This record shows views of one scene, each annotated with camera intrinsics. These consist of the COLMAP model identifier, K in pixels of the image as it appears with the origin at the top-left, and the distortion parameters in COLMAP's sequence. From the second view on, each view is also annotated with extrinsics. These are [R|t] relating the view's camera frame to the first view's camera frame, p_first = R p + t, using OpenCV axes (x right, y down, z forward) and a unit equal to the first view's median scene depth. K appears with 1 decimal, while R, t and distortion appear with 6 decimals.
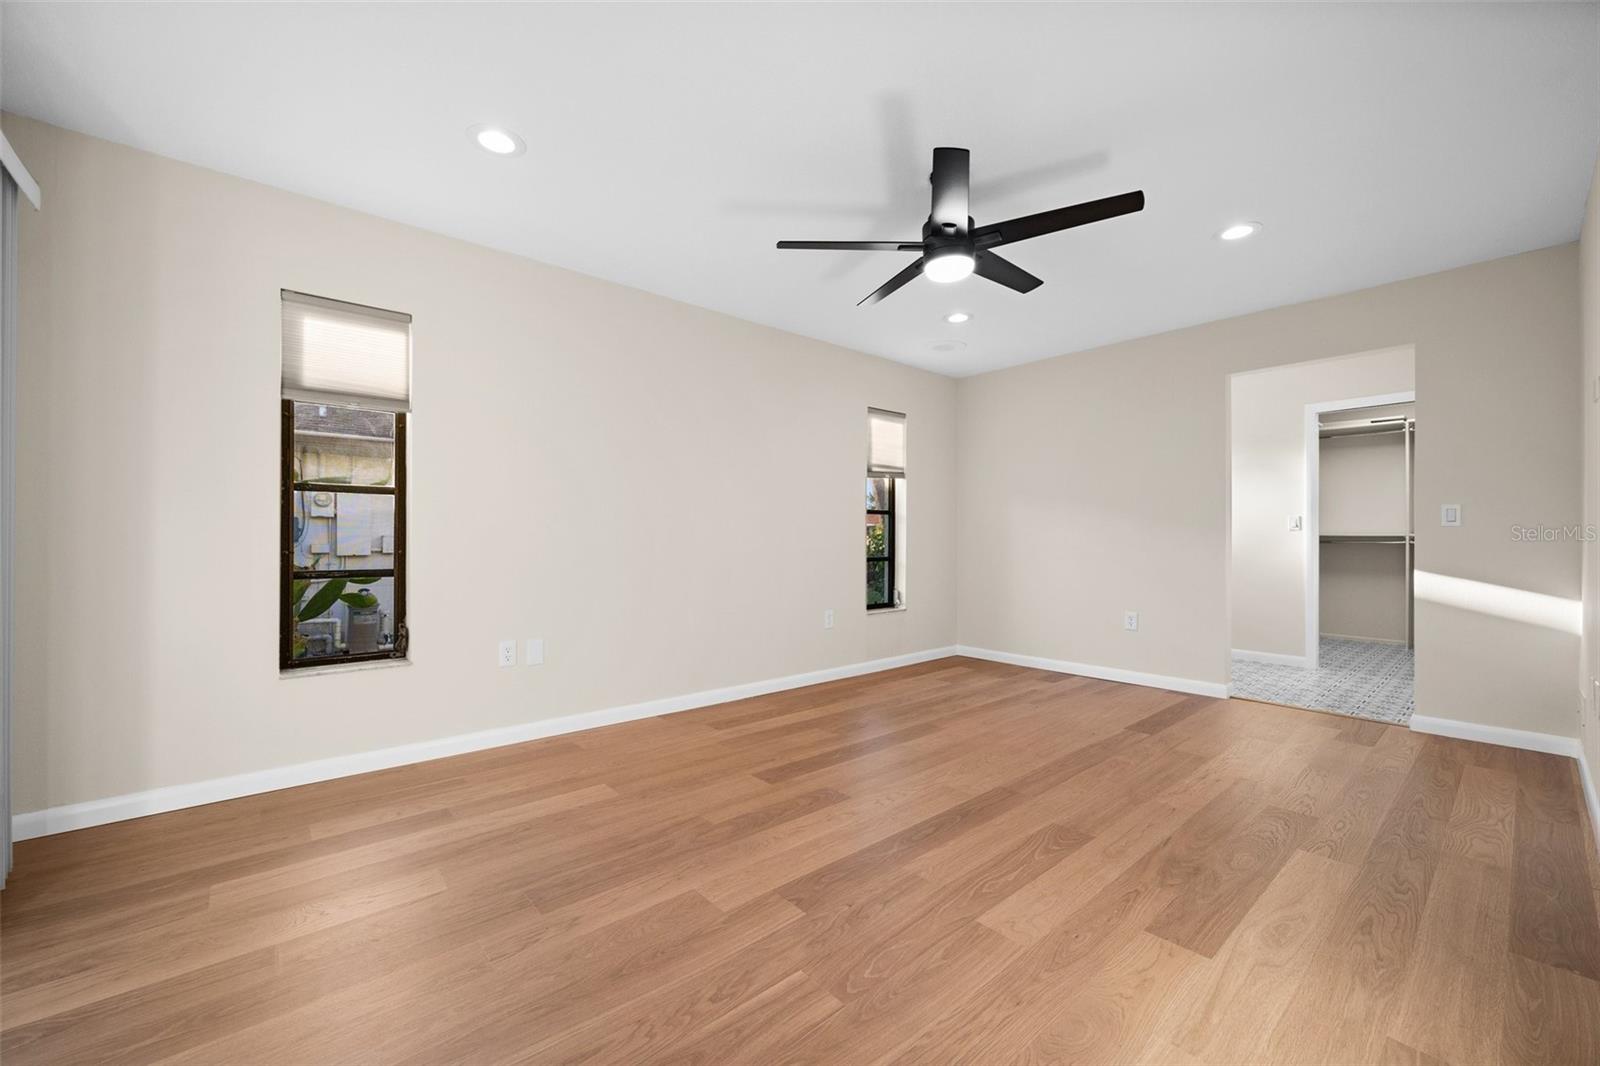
lens RADIAL K [[645.9, 0, 796.7], [0, 645.9, 534.9], [0, 0, 1]] dist [-0.000215, -0.000098]
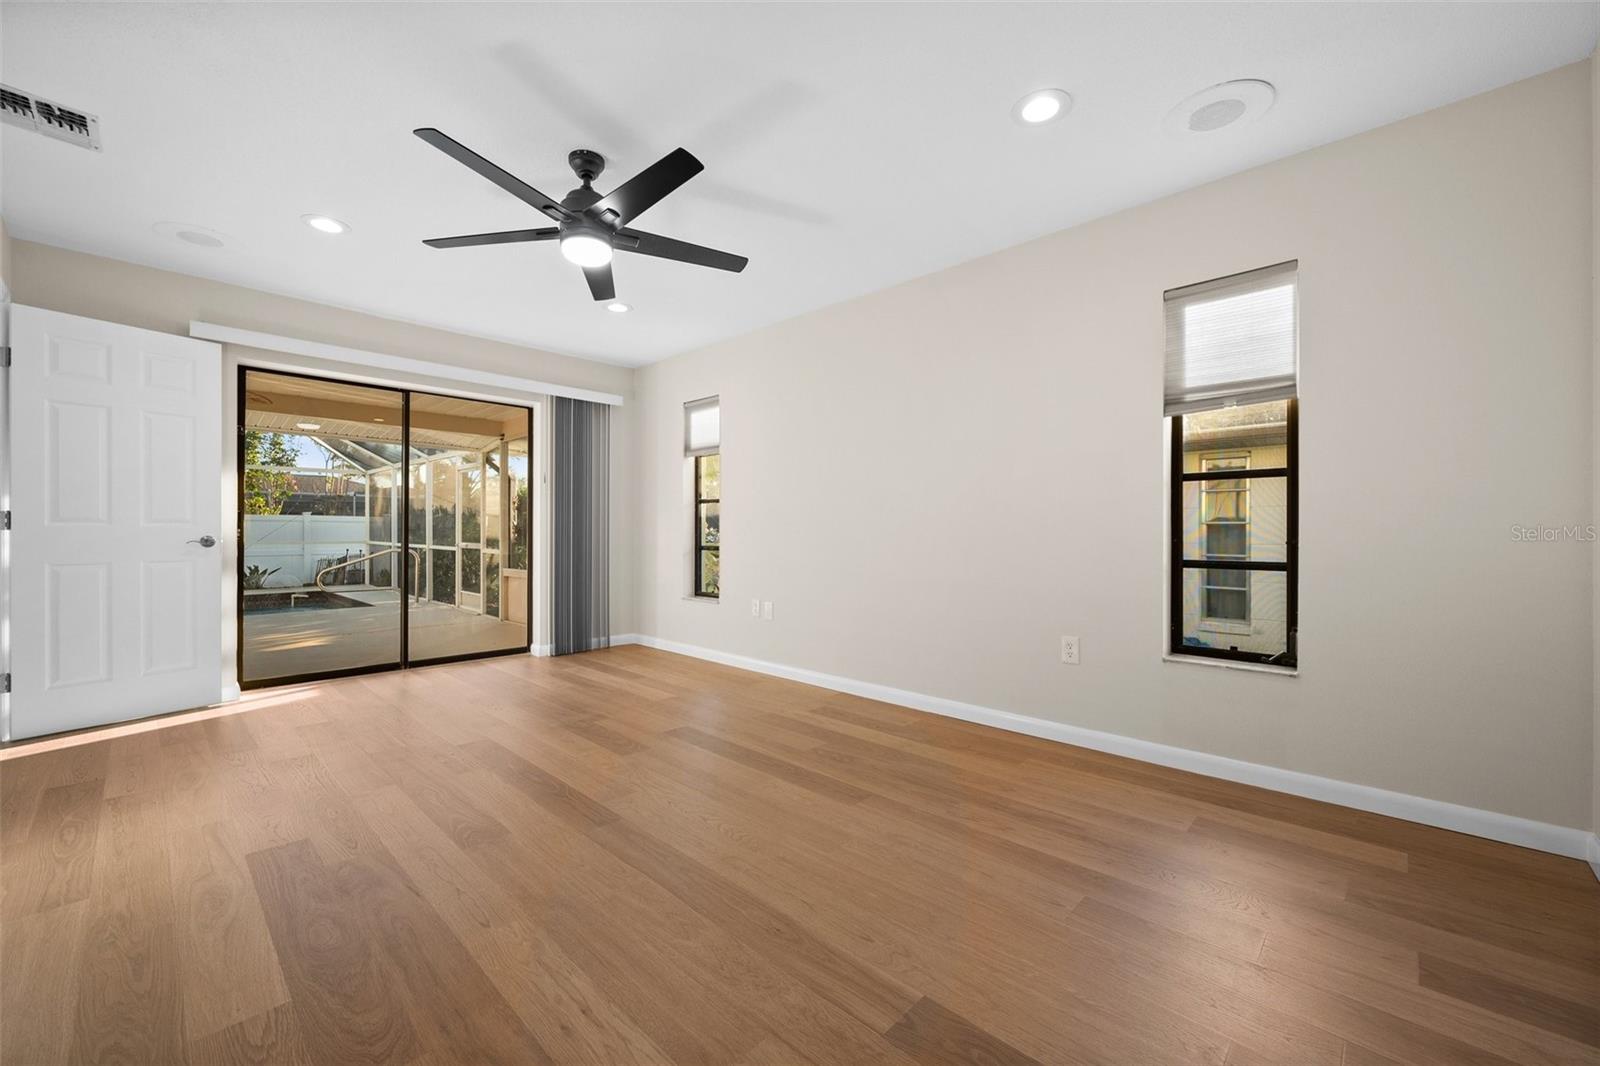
lens RADIAL K [[632.0, 0, 796.5], [0, 632.0, 533.1], [0, 0, 1]] dist [0.000981, -0.000037]
pose [[0.083704, -0.001563, -0.996489, 0.938298], [0.004035, 0.999991, -0.001229, 0.016770], [0.996482, -0.003918, 0.083710, 0.942122]]
